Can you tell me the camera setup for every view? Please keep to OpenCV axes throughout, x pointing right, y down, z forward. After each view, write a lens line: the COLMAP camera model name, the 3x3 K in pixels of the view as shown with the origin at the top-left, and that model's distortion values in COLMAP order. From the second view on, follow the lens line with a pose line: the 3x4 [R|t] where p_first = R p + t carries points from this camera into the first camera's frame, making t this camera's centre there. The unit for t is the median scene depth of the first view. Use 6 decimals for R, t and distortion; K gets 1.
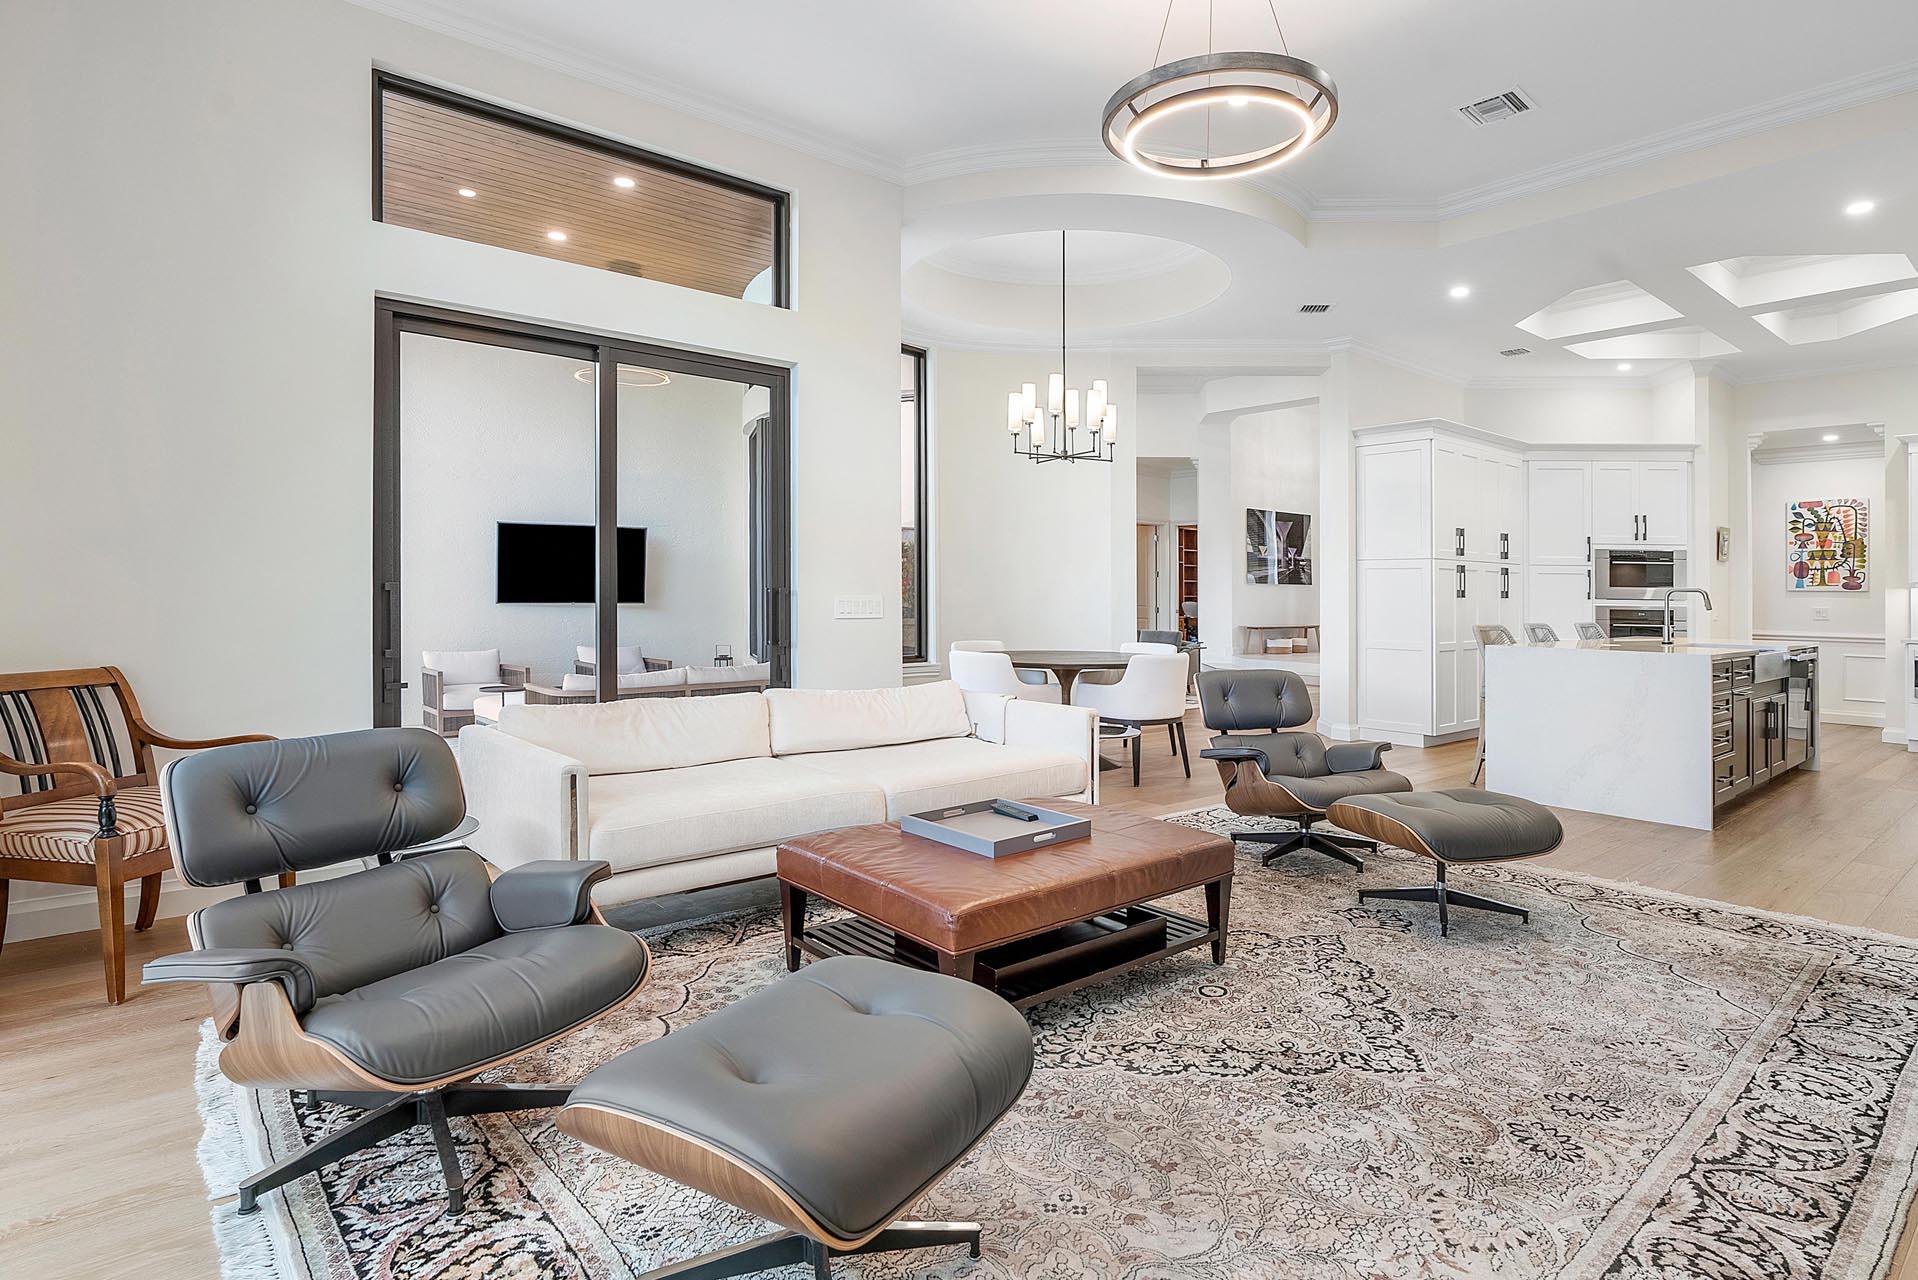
lens RADIAL K [[987.3, 0, 954.3], [0, 987.3, 595.0], [0, 0, 1]] dist [-0.004136, 0.002000]
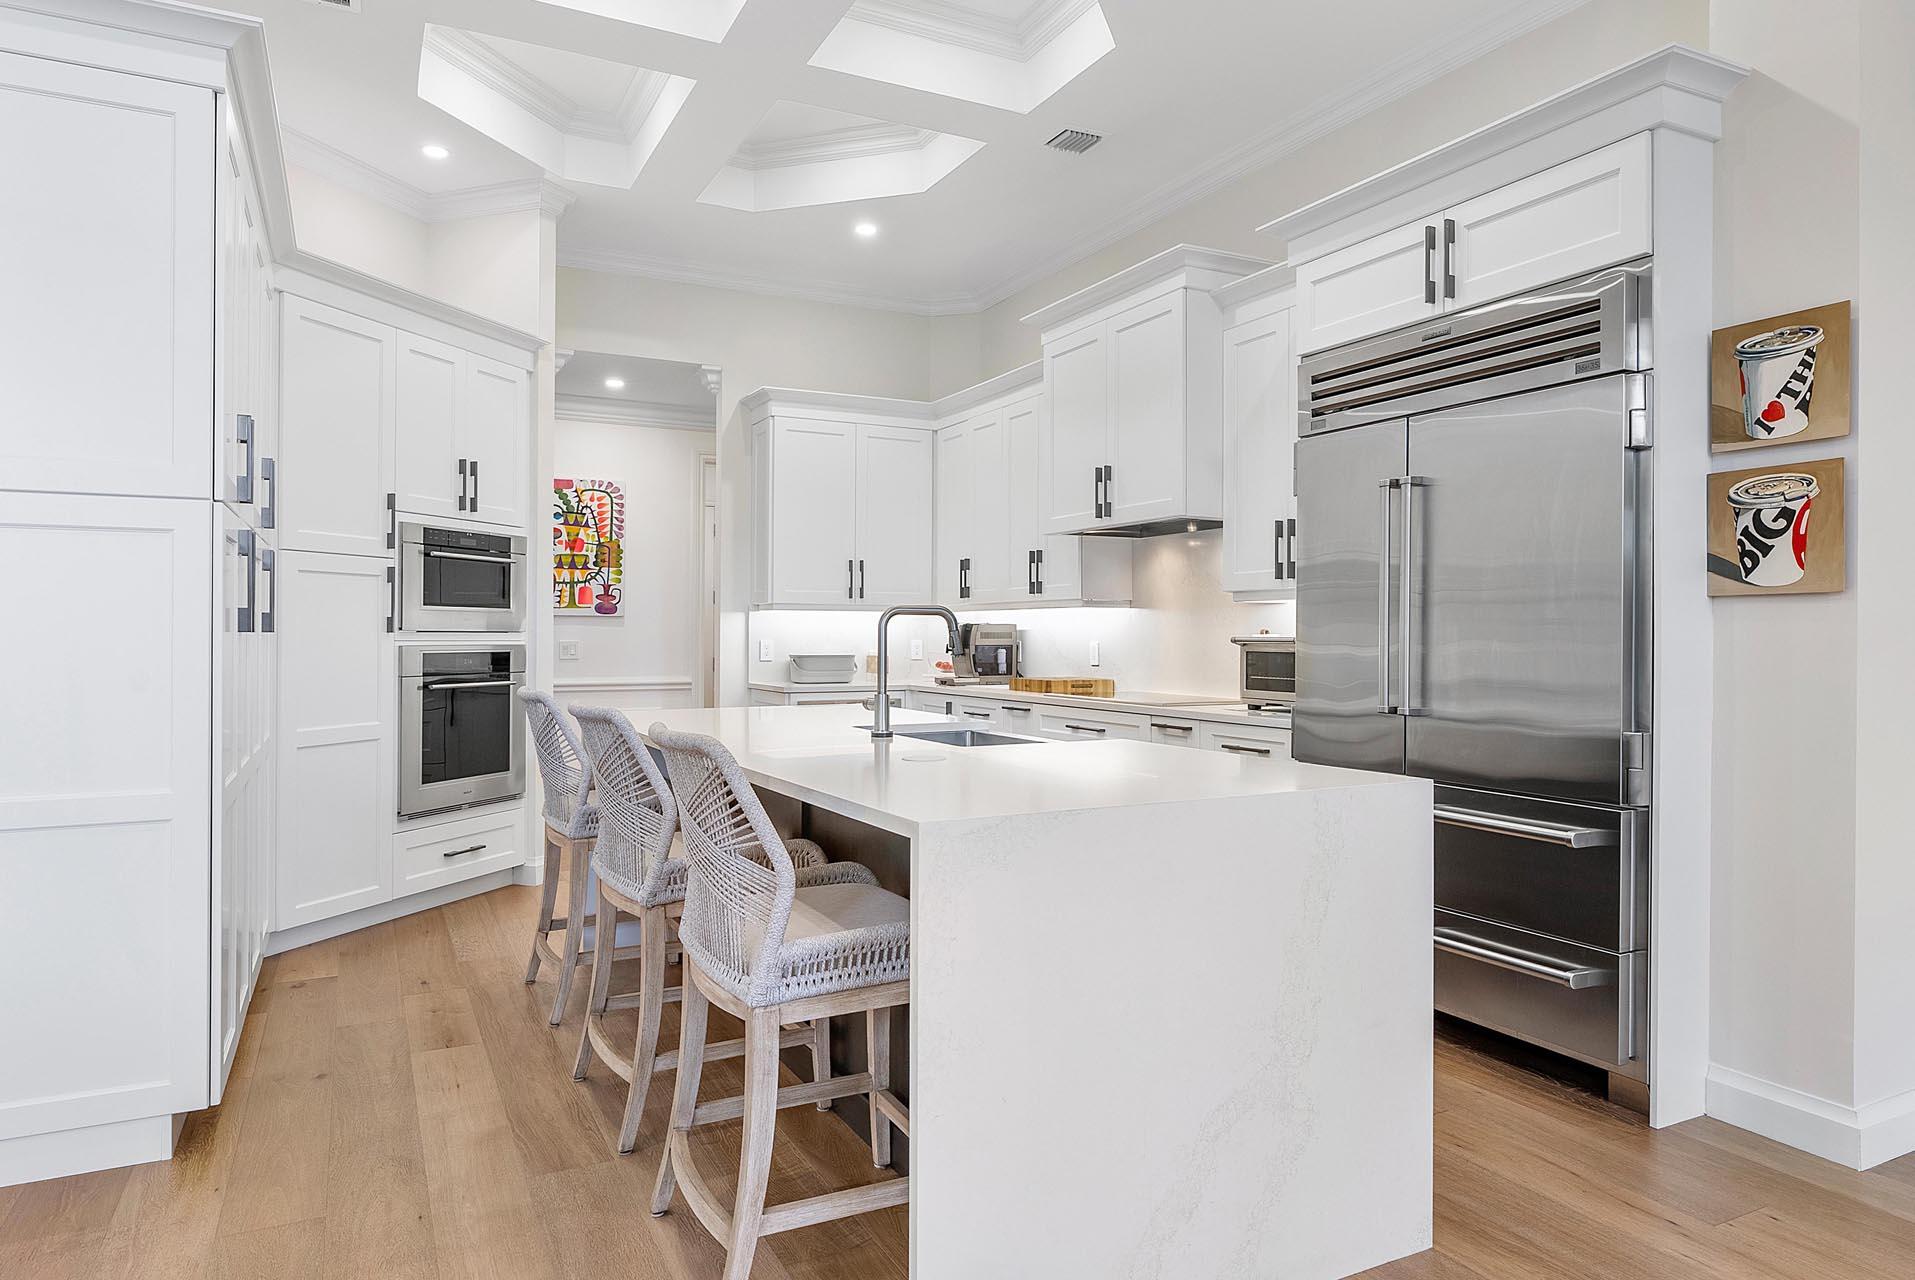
lens RADIAL K [[1189.7, 0, 954.9], [0, 1189.7, 623.6], [0, 0, 1]] dist [-0.007049, 0.000420]
pose [[0.223833, -0.005677, 0.974611, 0.159522], [0.007032, 0.999966, 0.004210, -0.000180], [-0.974602, 0.005911, 0.223865, 0.579938]]
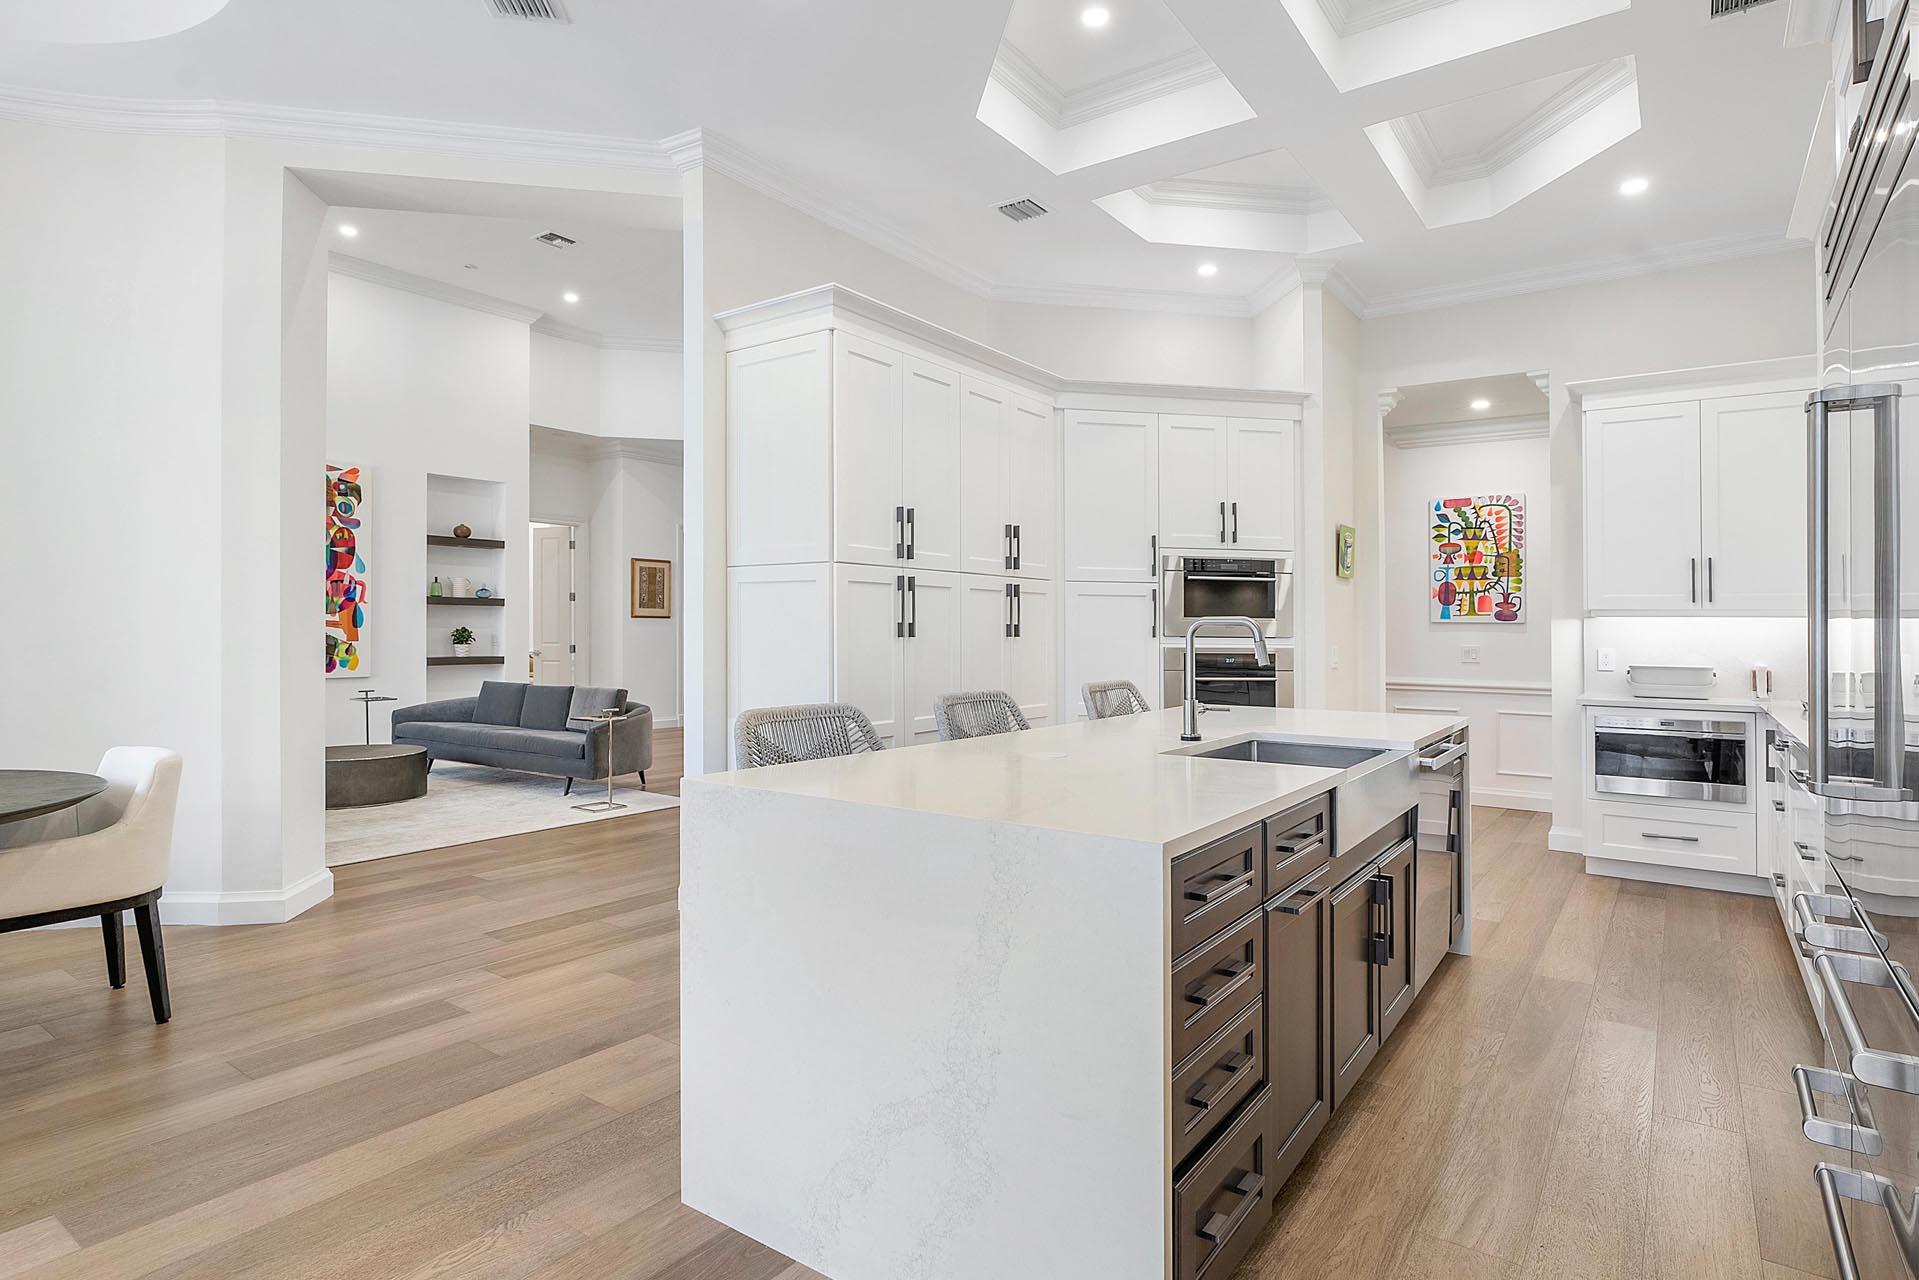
lens RADIAL K [[987.9, 0, 968.4], [0, 987.9, 629.7], [0, 0, 1]] dist [-0.004136, 0.002000]
pose [[0.968020, -0.005366, 0.250816, 0.347180], [0.005430, 0.999985, 0.000438, -0.001084], [-0.250814, 0.000938, 0.968035, 0.397891]]
